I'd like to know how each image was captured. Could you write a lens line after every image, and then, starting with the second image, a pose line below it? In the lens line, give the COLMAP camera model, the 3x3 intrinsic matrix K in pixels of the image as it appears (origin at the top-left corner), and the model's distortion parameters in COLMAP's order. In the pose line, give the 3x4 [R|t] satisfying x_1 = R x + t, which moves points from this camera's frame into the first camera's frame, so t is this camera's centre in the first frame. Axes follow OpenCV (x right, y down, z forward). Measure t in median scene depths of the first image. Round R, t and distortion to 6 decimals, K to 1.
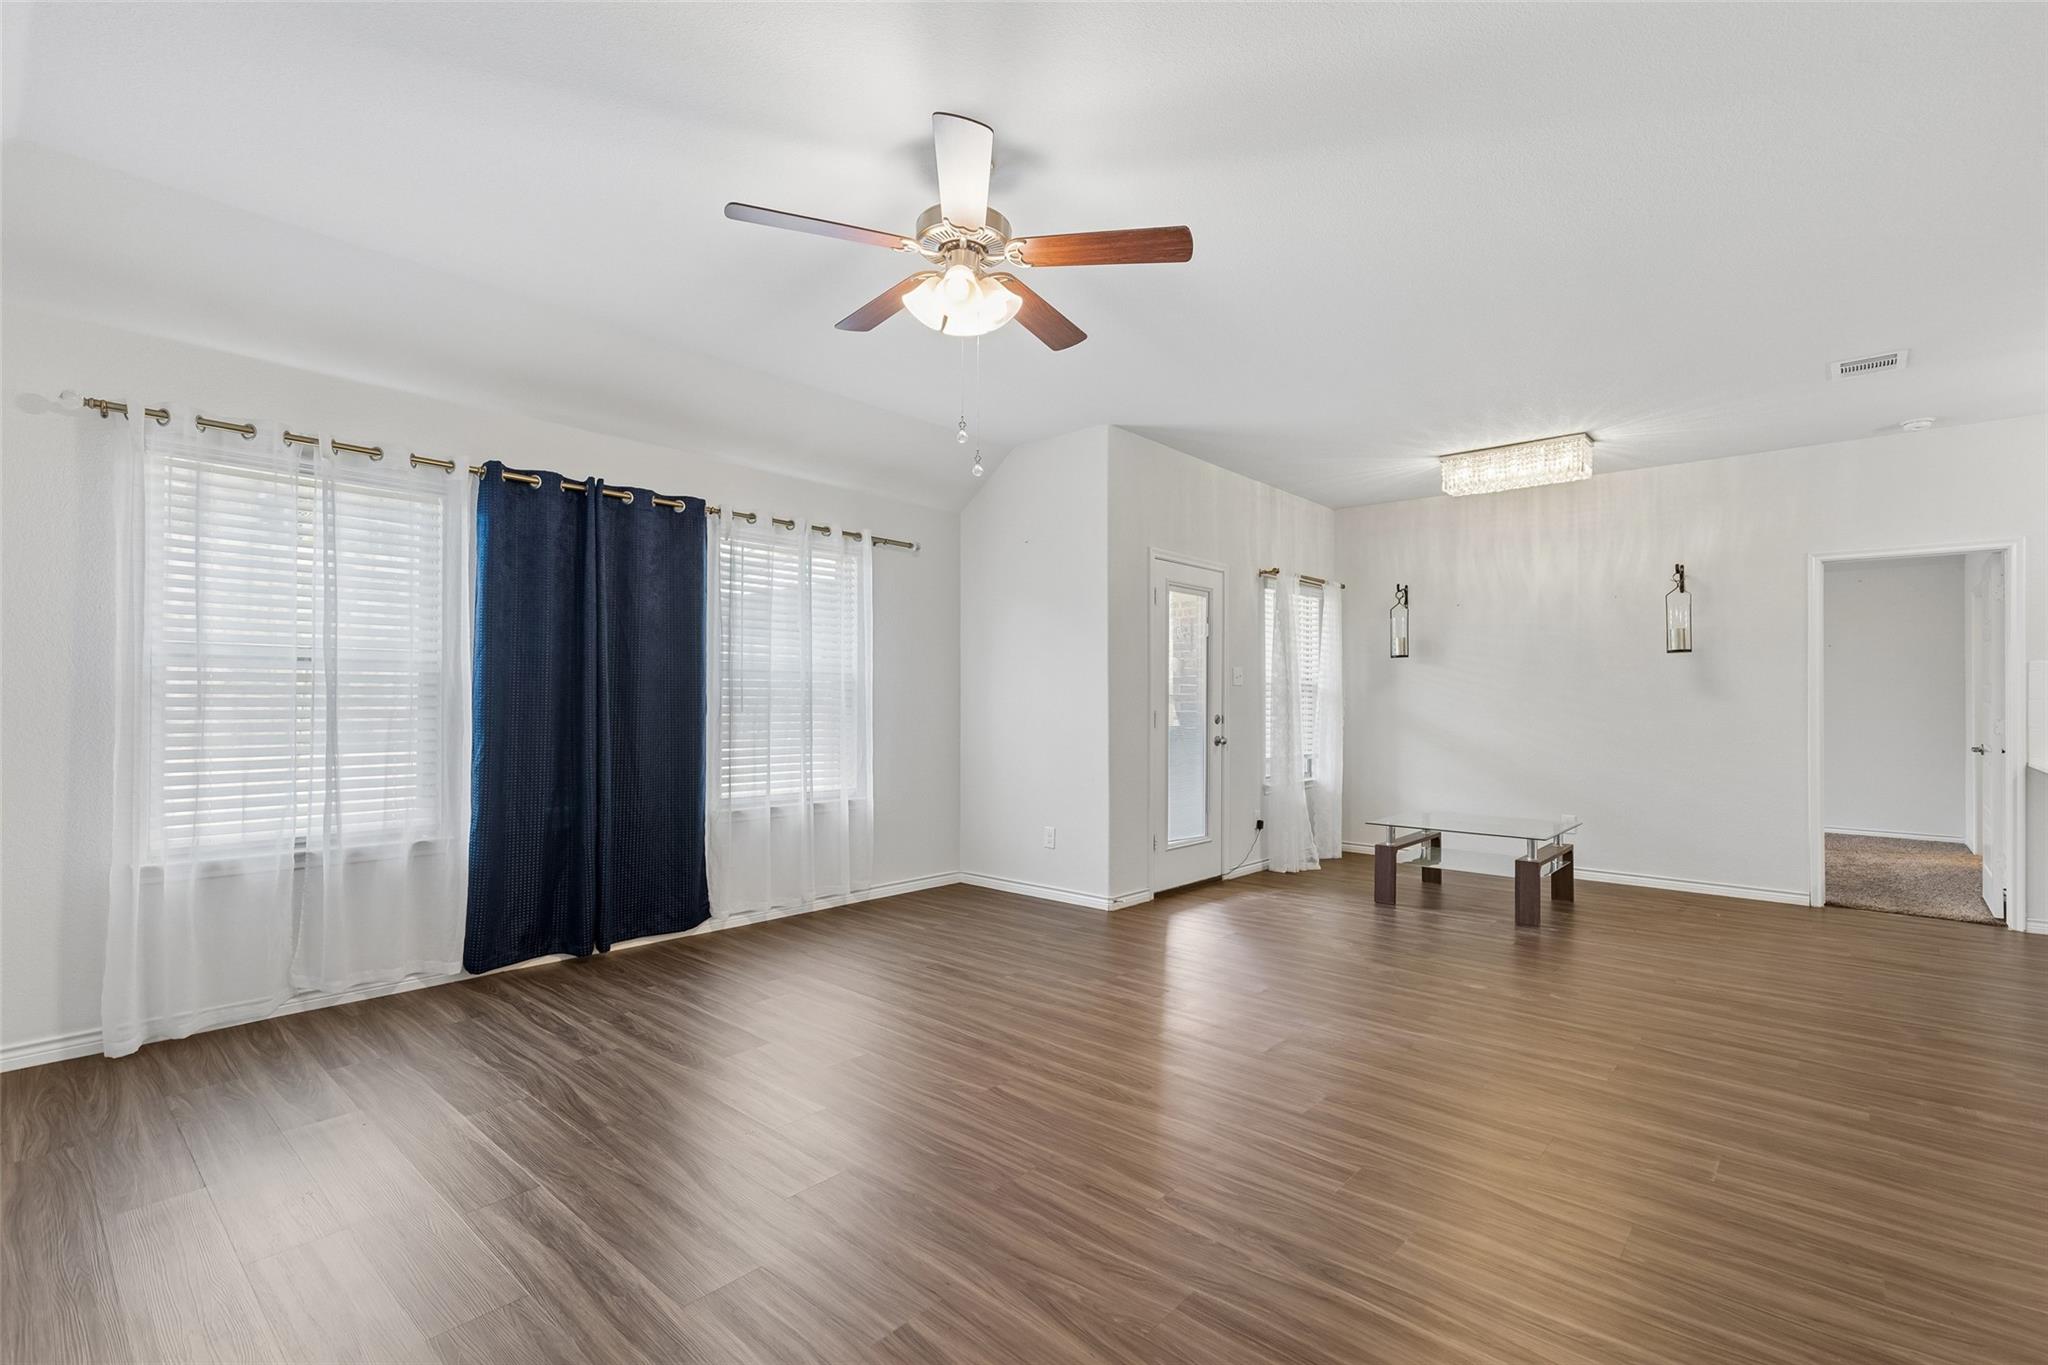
lens RADIAL K [[919.5, 0, 1030.7], [0, 919.5, 694.9], [0, 0, 1]] dist [0.000162, -0.000407]
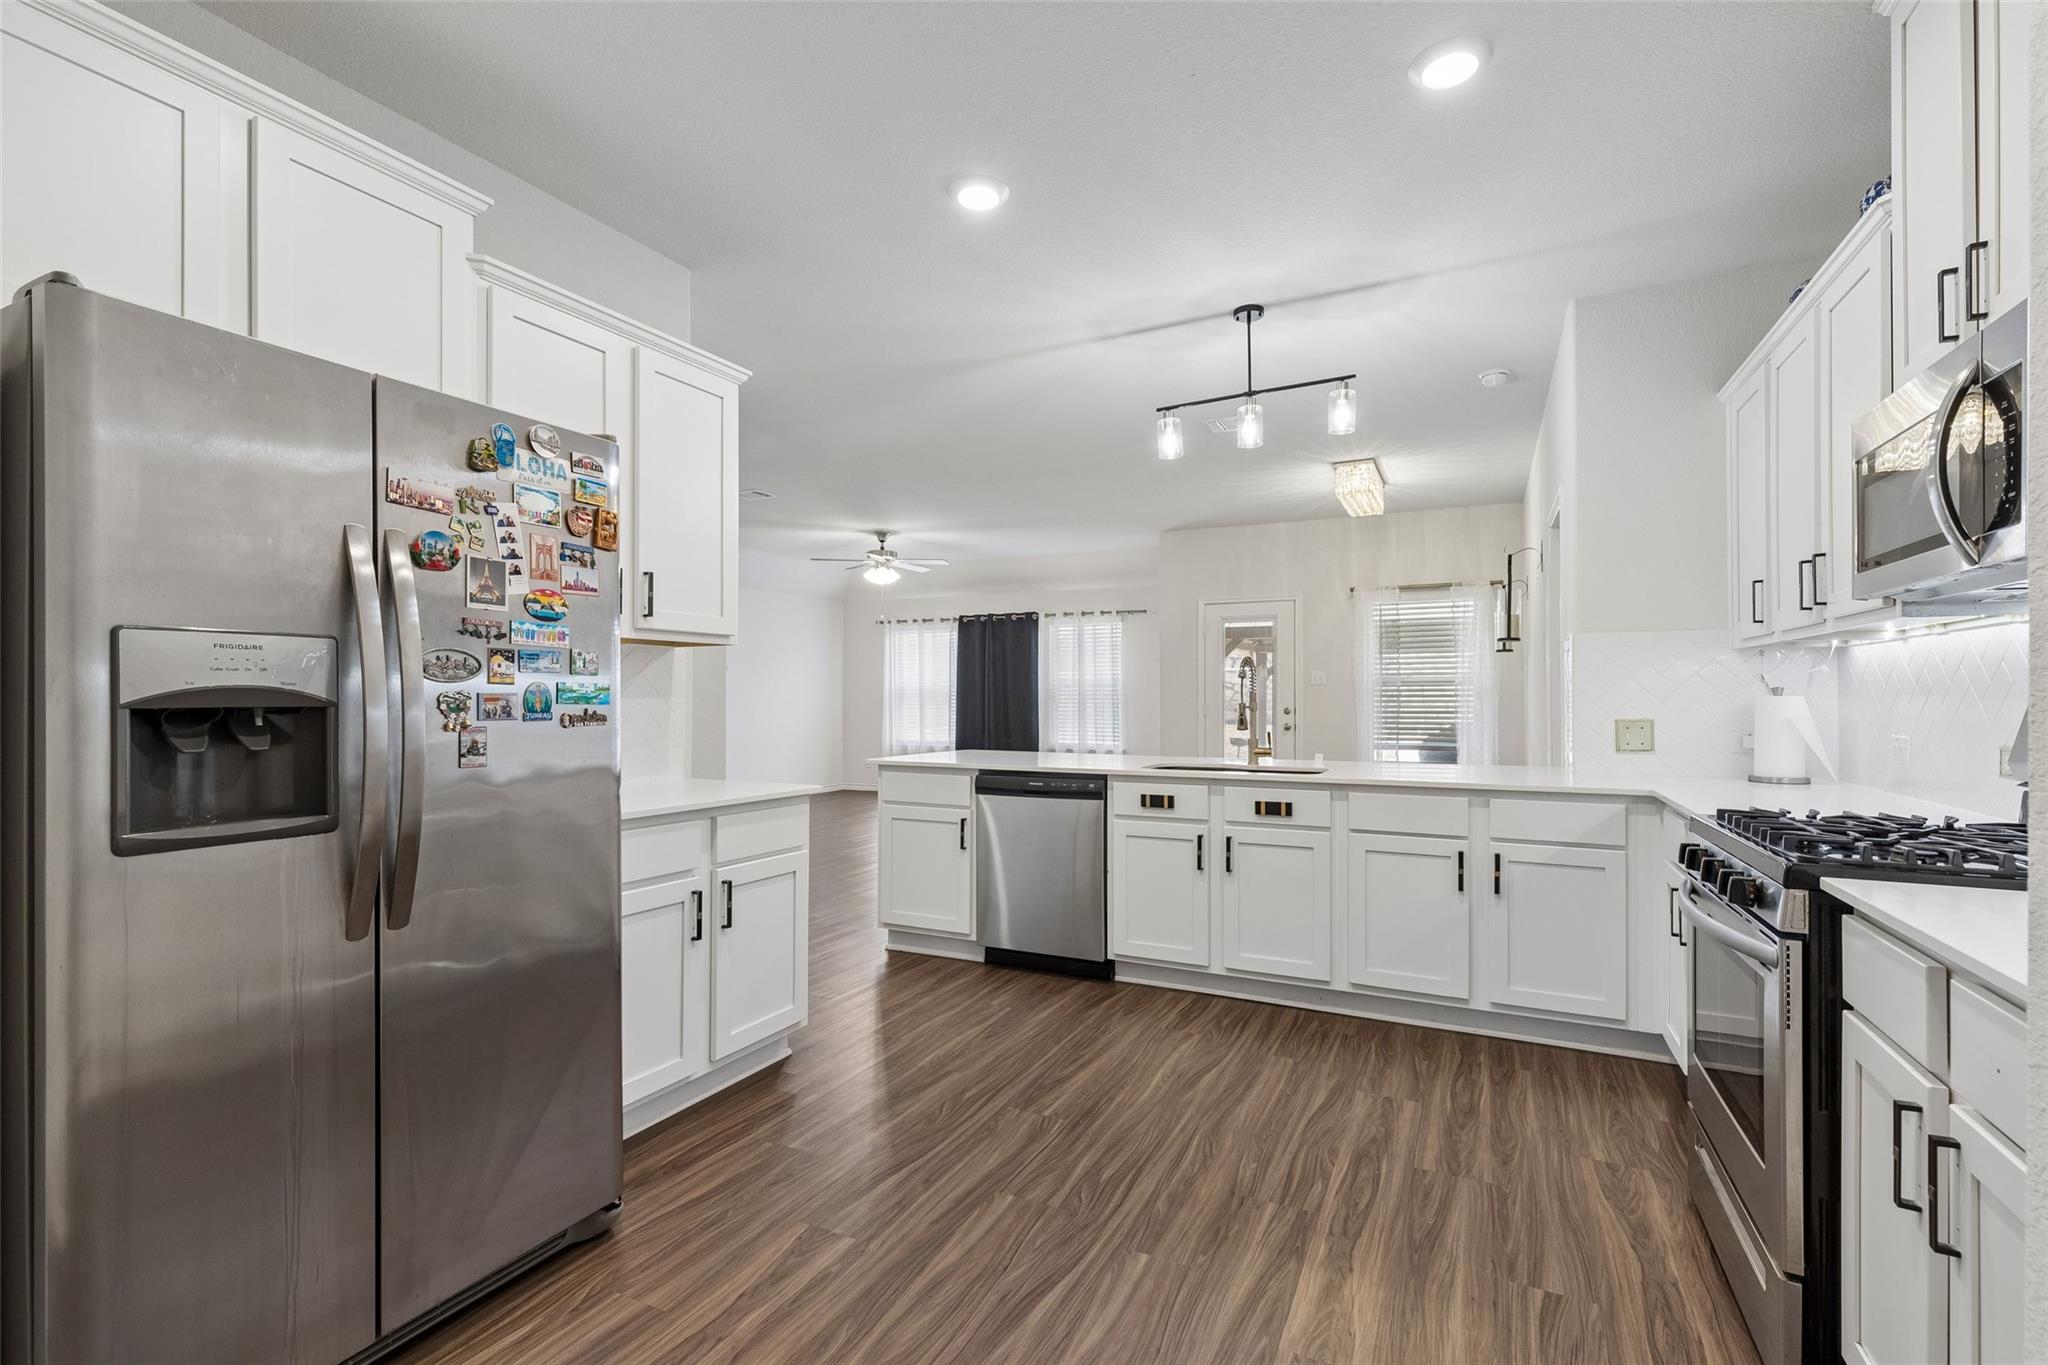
lens RADIAL K [[919.5, 0, 1030.7], [0, 919.5, 694.9], [0, 0, 1]] dist [0.000162, -0.000407]
pose [[0.270615, -0.007203, -0.962661, 2.219048], [0.009508, 0.999943, -0.004809, 0.009018], [0.962641, -0.007851, 0.270668, 0.438122]]
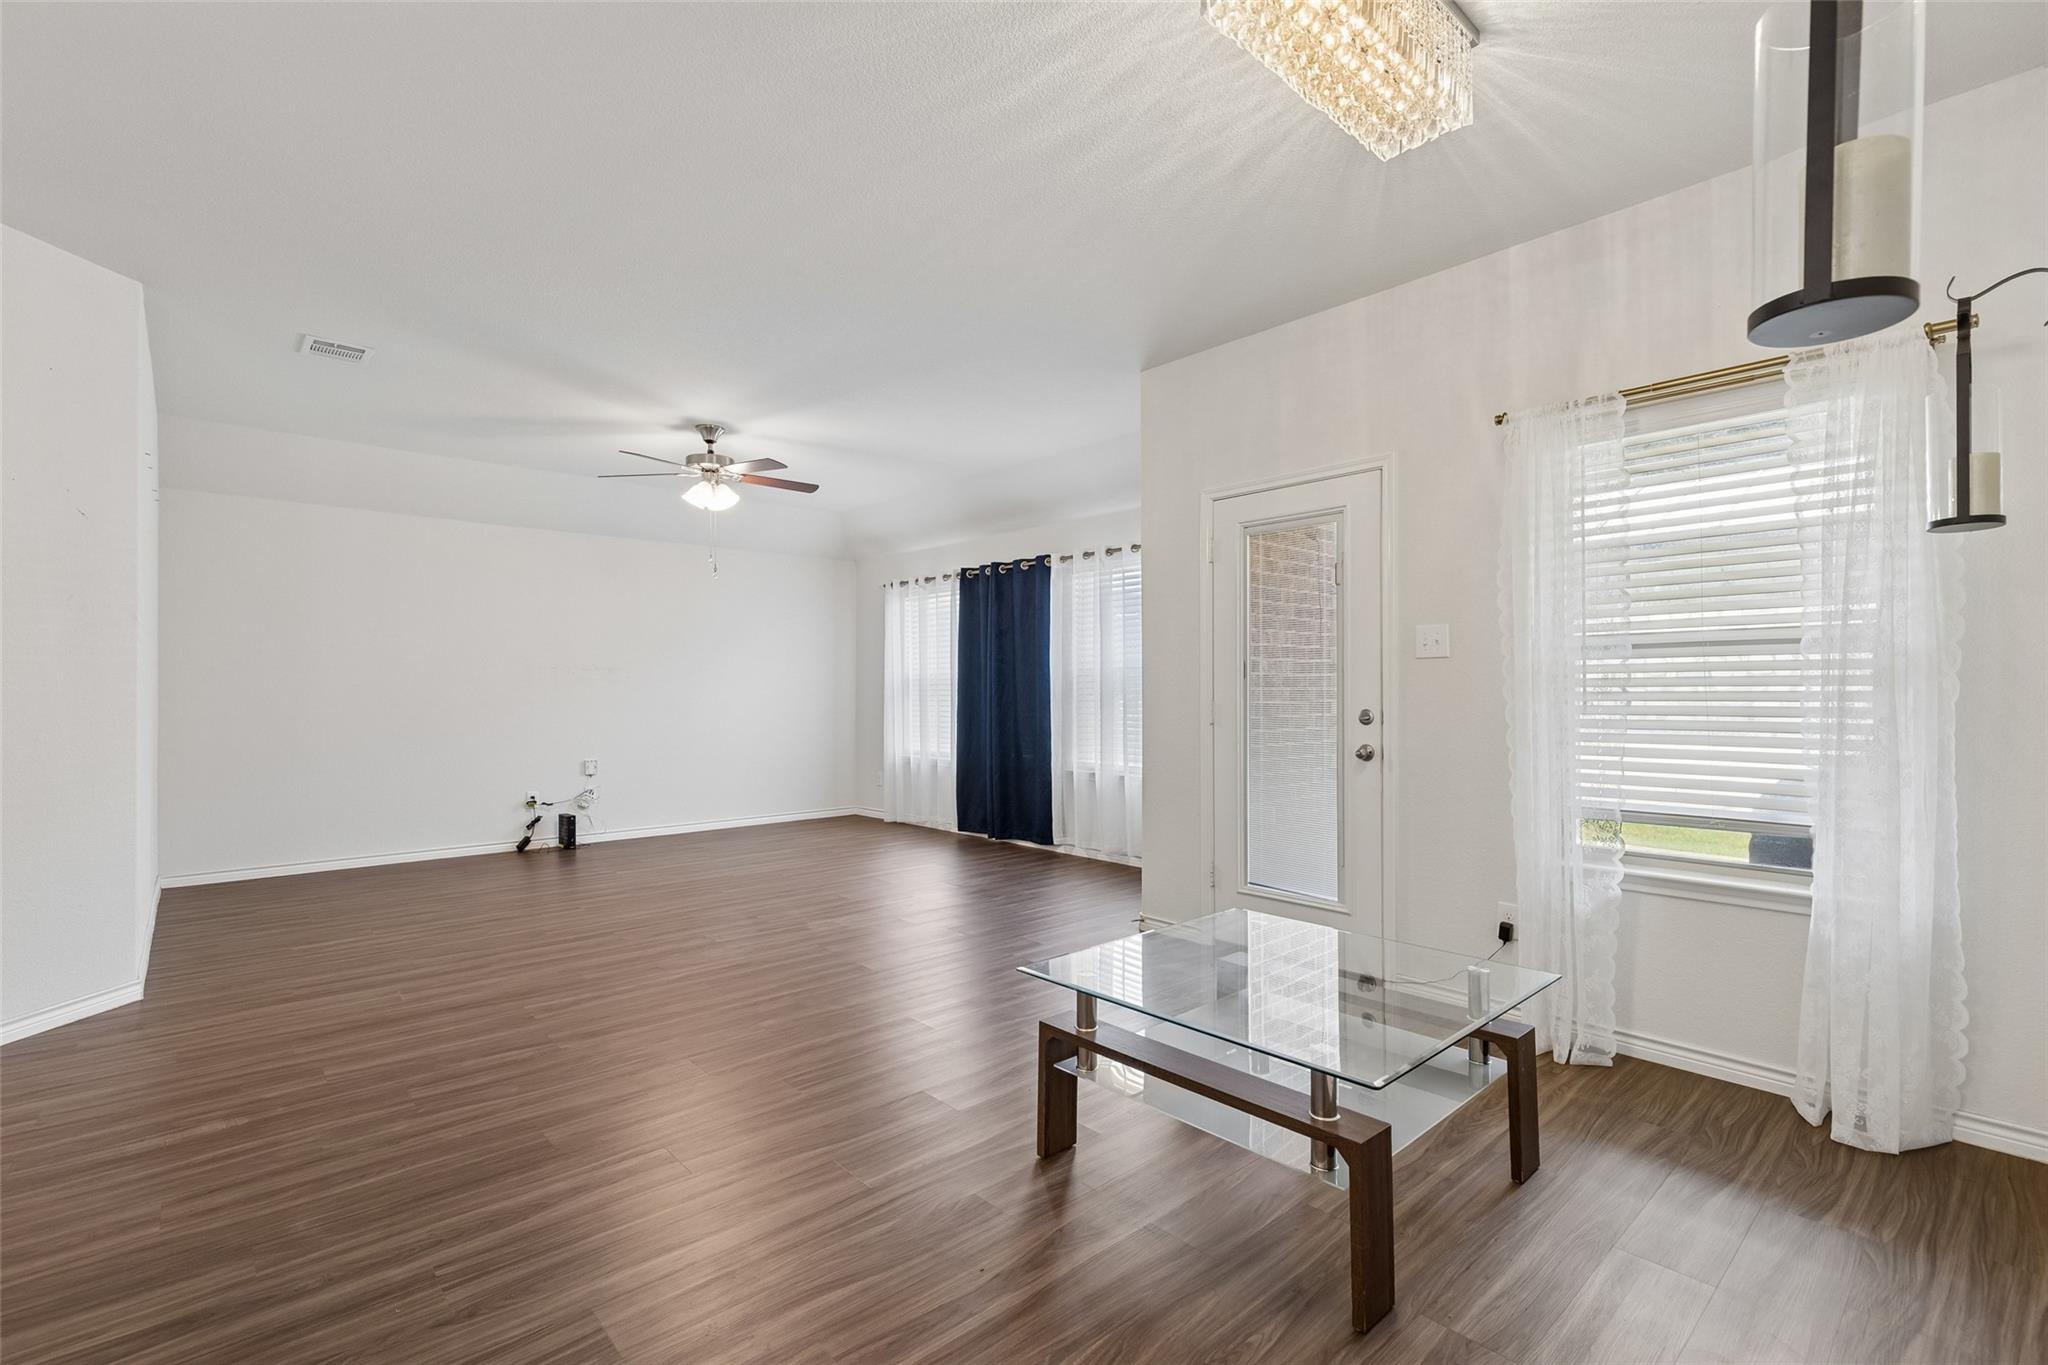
lens RADIAL K [[919.5, 0, 1030.7], [0, 919.5, 694.9], [0, 0, 1]] dist [0.000162, -0.000407]
pose [[-0.101827, -0.003488, -0.994796, 1.314668], [0.006779, 0.999968, -0.004200, 0.020160], [0.994779, -0.007172, -0.101800, 1.339414]]
